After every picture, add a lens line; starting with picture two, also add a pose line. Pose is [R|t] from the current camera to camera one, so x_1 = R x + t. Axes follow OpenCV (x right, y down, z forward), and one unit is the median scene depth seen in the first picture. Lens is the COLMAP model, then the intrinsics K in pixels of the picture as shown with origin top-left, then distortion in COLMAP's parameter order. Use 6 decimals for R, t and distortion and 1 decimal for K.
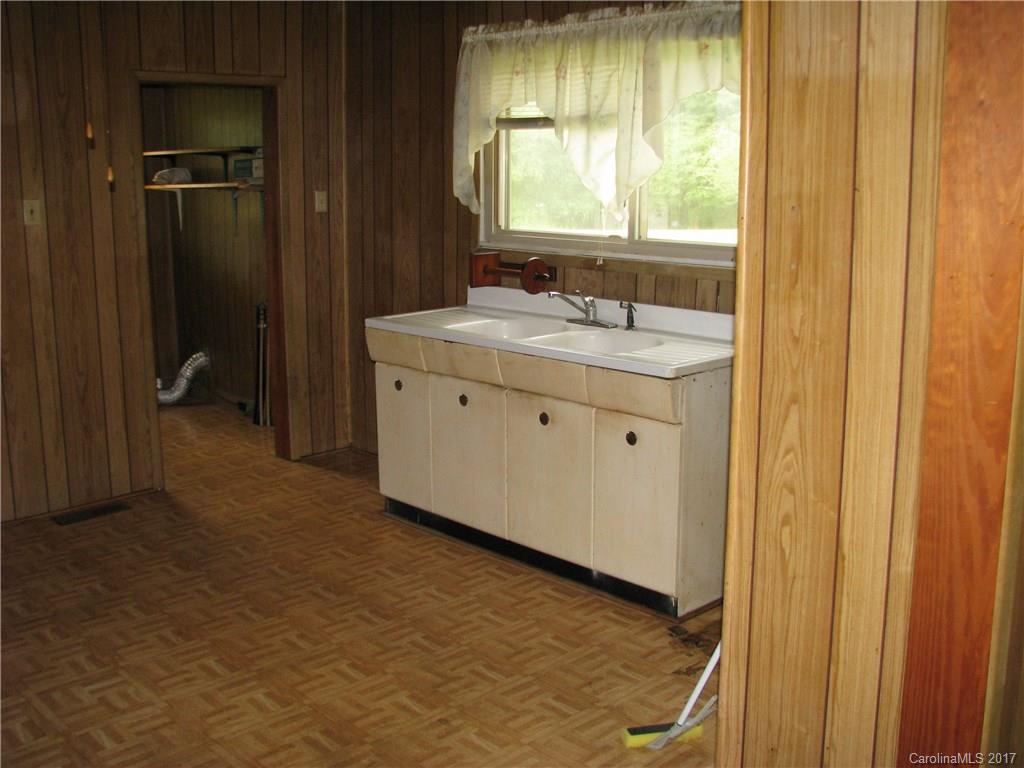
lens RADIAL K [[1073.1, 0, 509.6], [0, 1073.1, 382.6], [0, 0, 1]] dist [-0.140055, 0.000000]
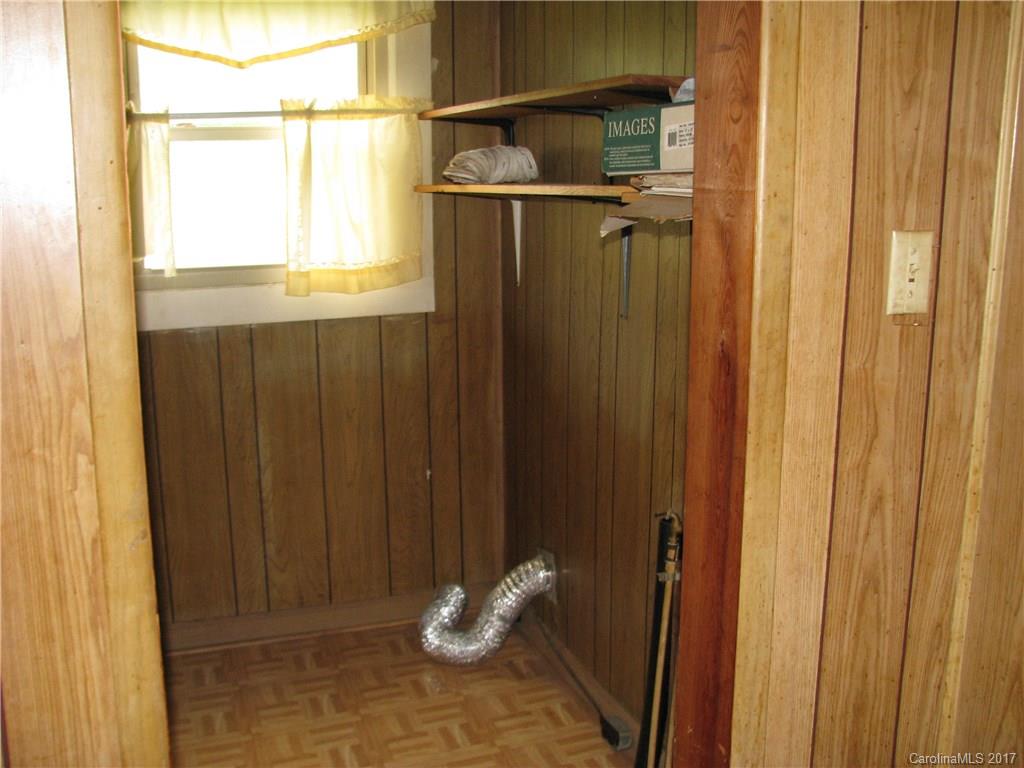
lens RADIAL K [[1073.1, 0, 512.8], [0, 1073.1, 379.5], [0, 0, 1]] dist [-0.140055, 0.000000]
pose [[0.916051, 0.078733, -0.393258, -0.142682], [-0.078269, 0.996783, 0.017245, -0.123427], [0.393351, 0.014983, 0.919266, 0.637555]]
